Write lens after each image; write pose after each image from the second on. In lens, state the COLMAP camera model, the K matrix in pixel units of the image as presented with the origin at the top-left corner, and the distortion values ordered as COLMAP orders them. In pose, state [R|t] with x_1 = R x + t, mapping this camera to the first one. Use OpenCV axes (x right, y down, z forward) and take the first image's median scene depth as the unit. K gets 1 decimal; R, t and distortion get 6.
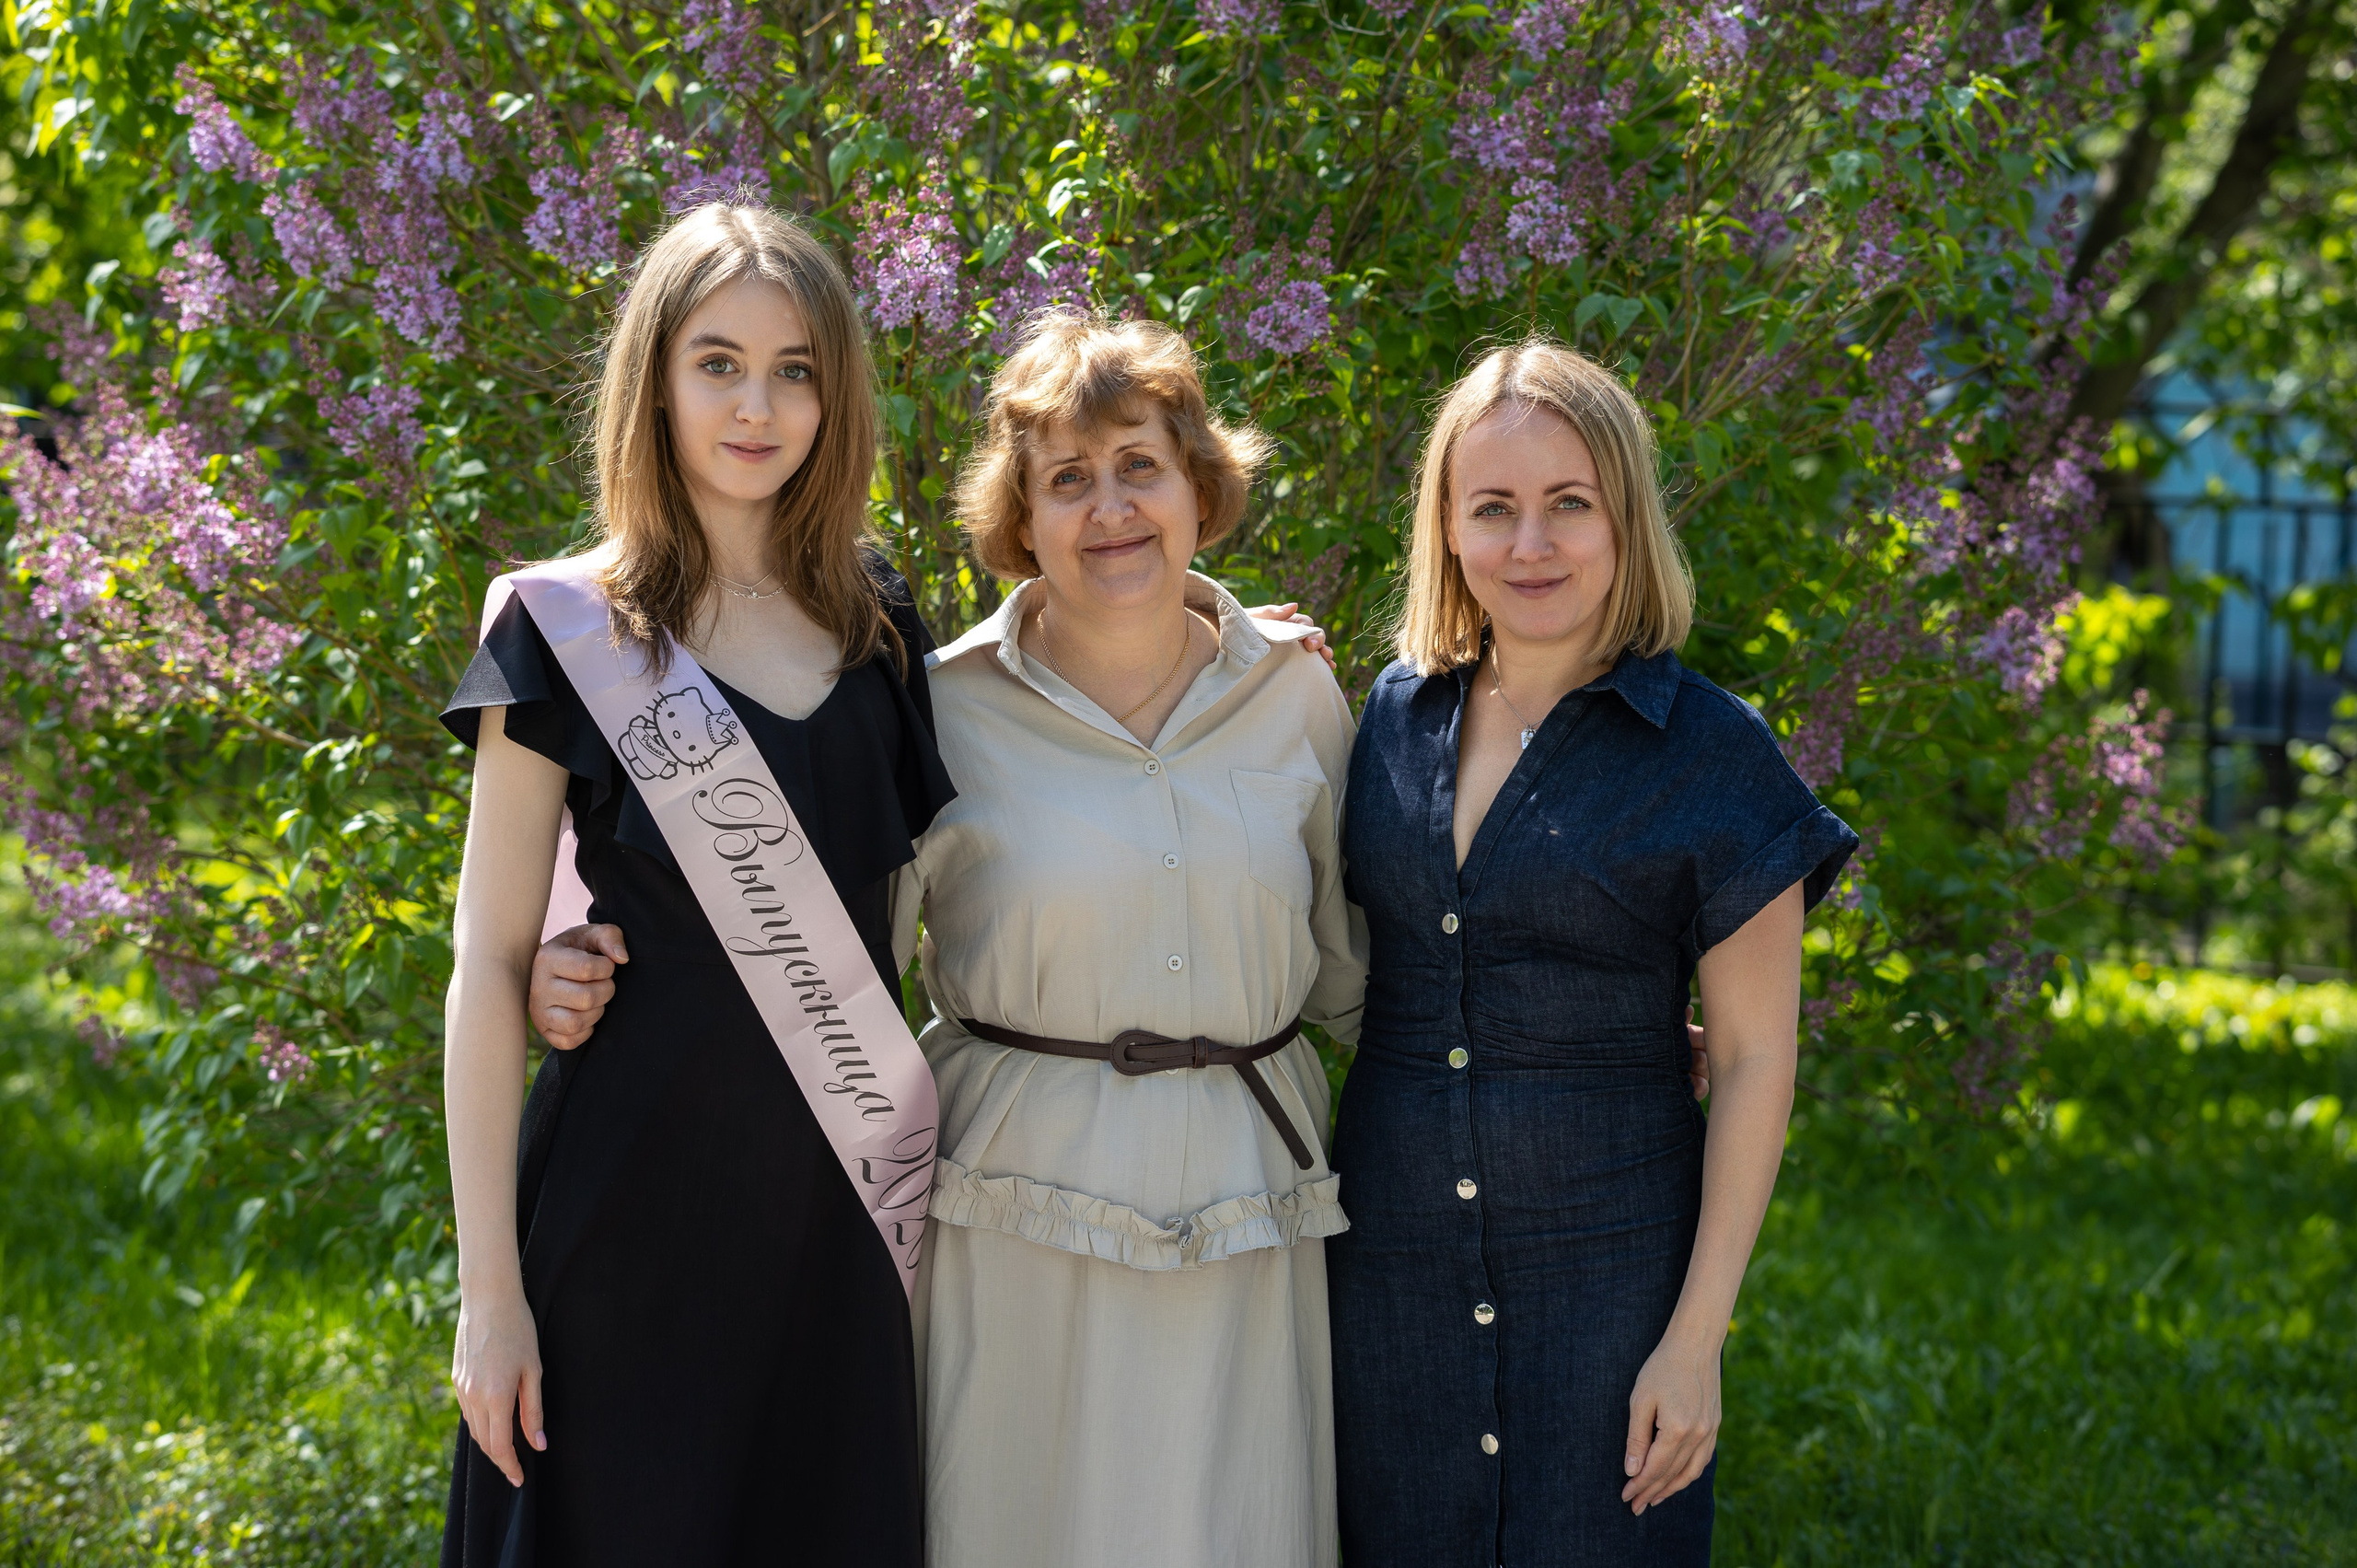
lens RADIAL K [[5723.5, 0, 1176.4], [0, 5723.5, 747.2], [0, 0, 1]] dist [1.792866, -0.002815]
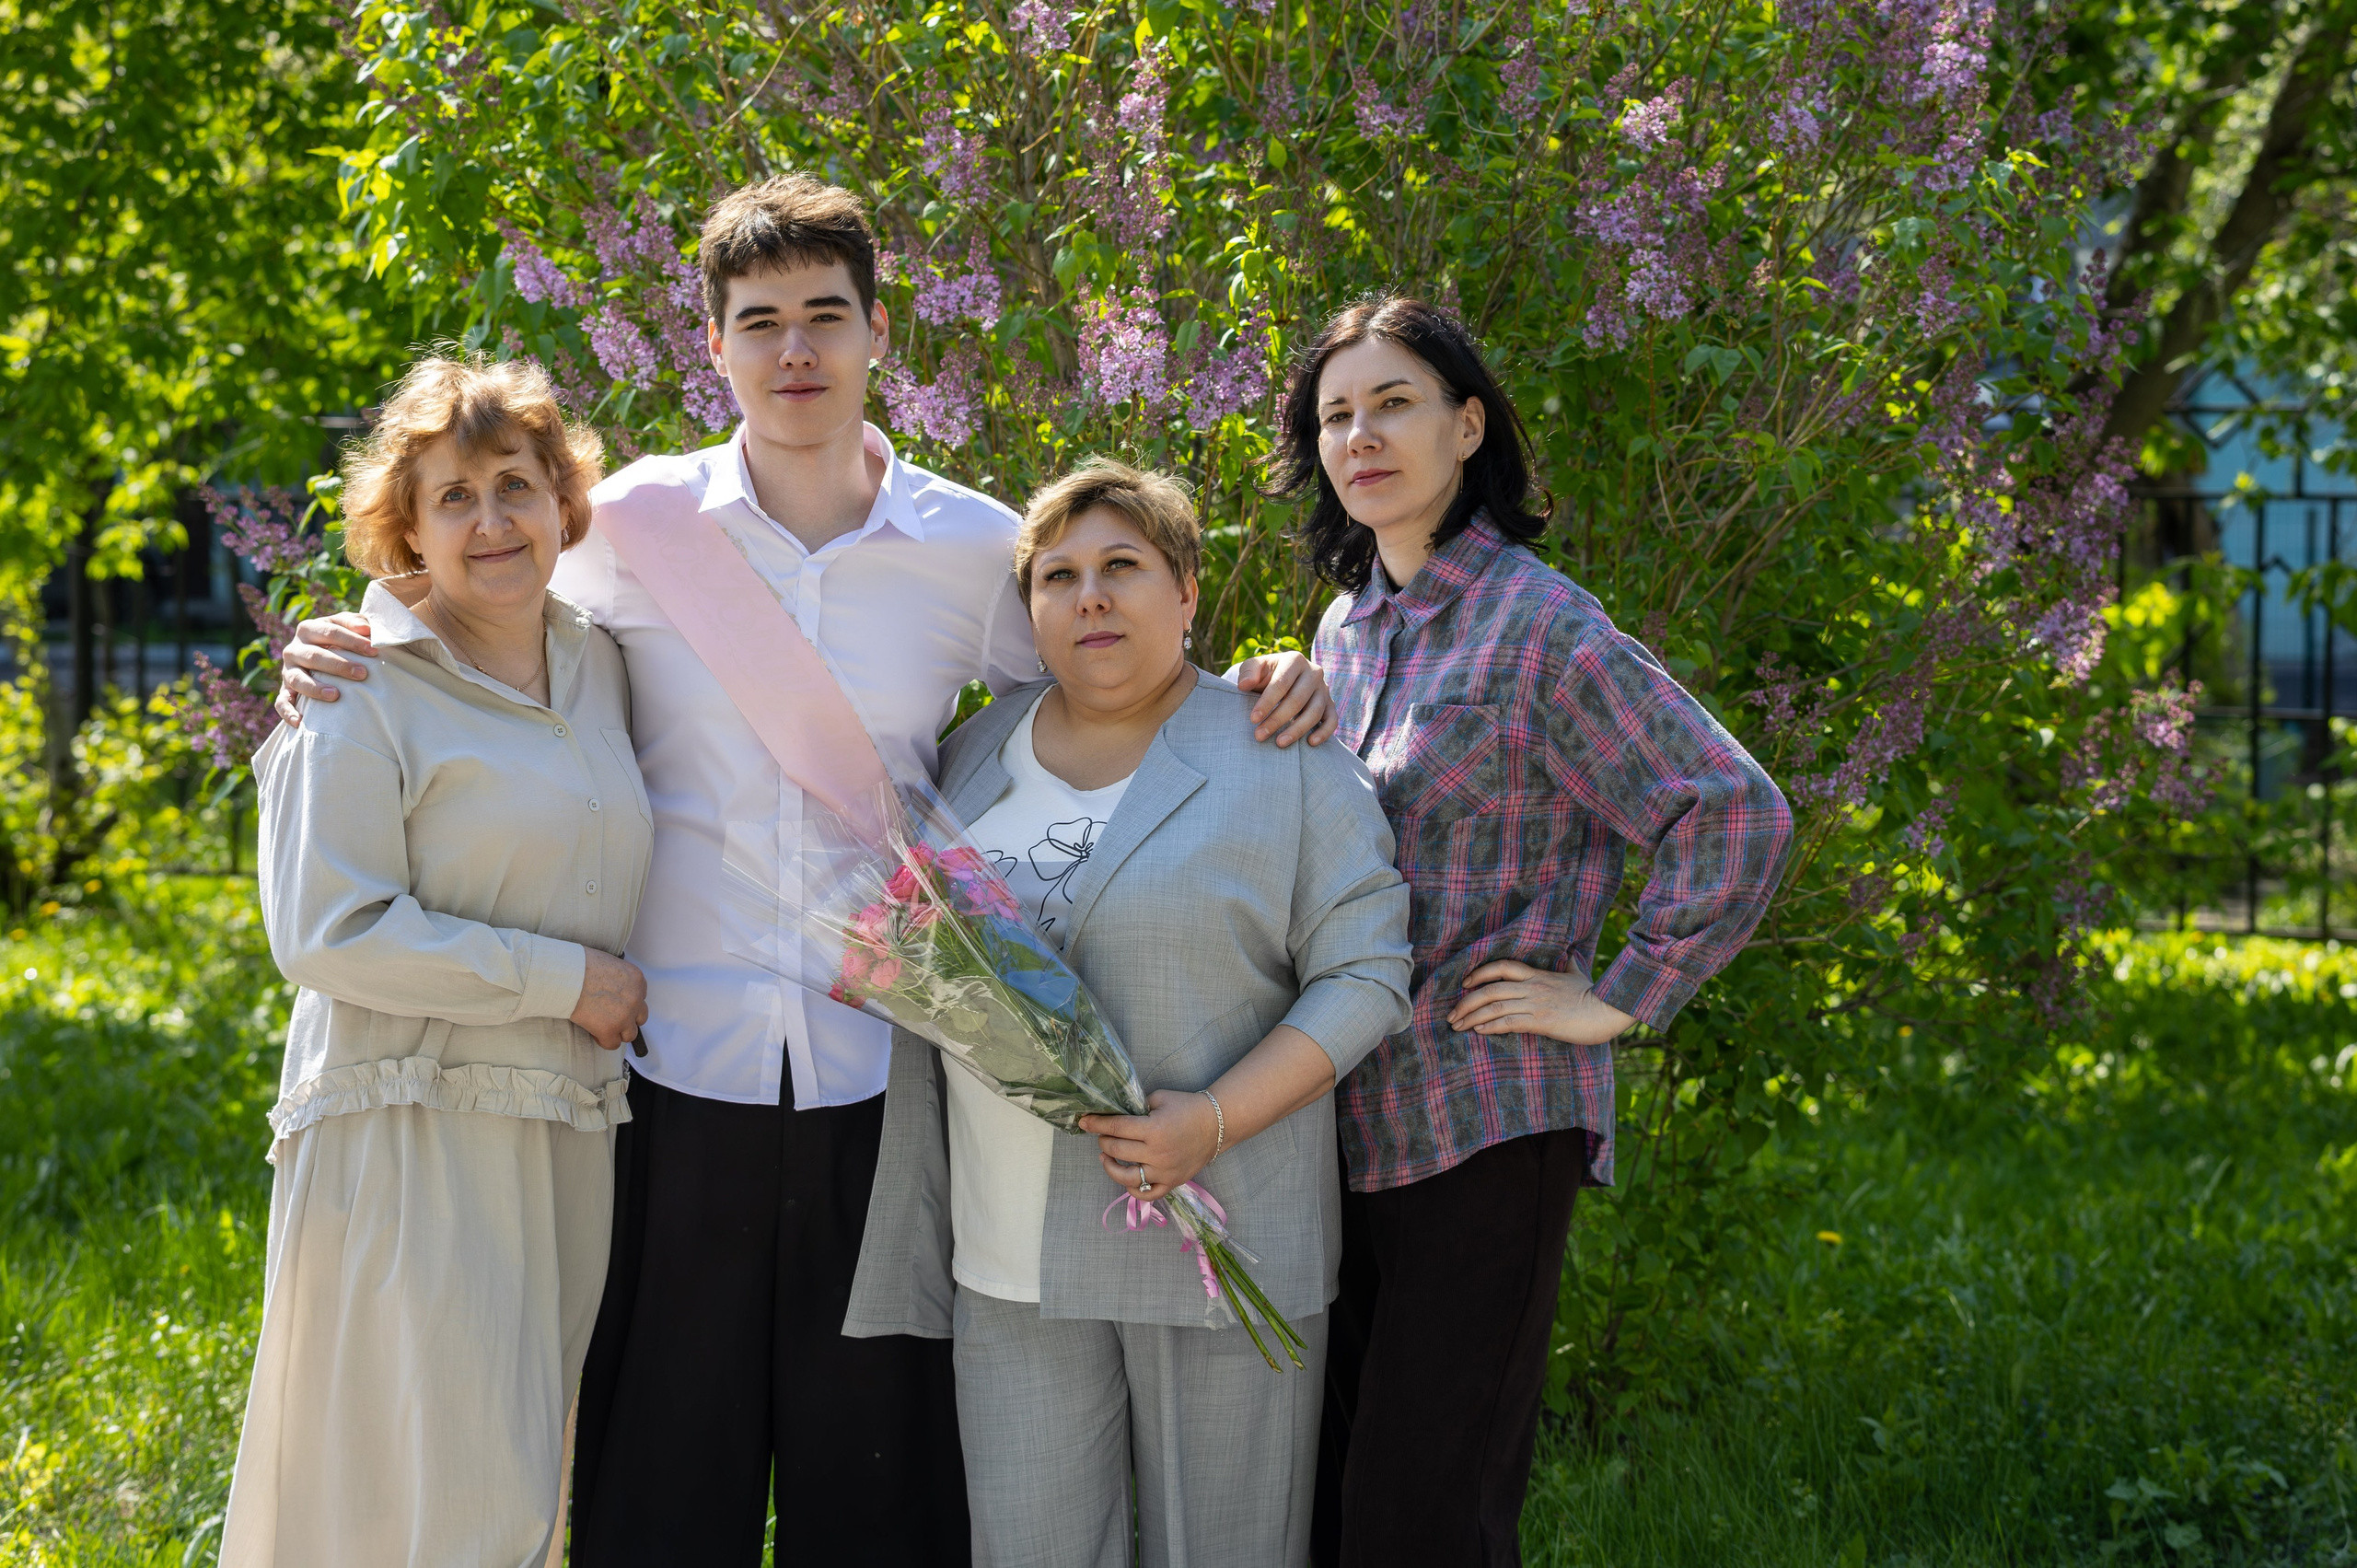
lens RADIAL K [[5820.9, 0, 1178.5], [0, 5820.9, 784.0], [0, 0, 1]] dist [-0.001193, 21.713533]
pose [[0.999257, -0.036906, -0.011080, -0.020840], [0.036921, 0.999317, 0.001192, 0.004923], [0.011029, -0.001600, 0.999938, -0.155701]]
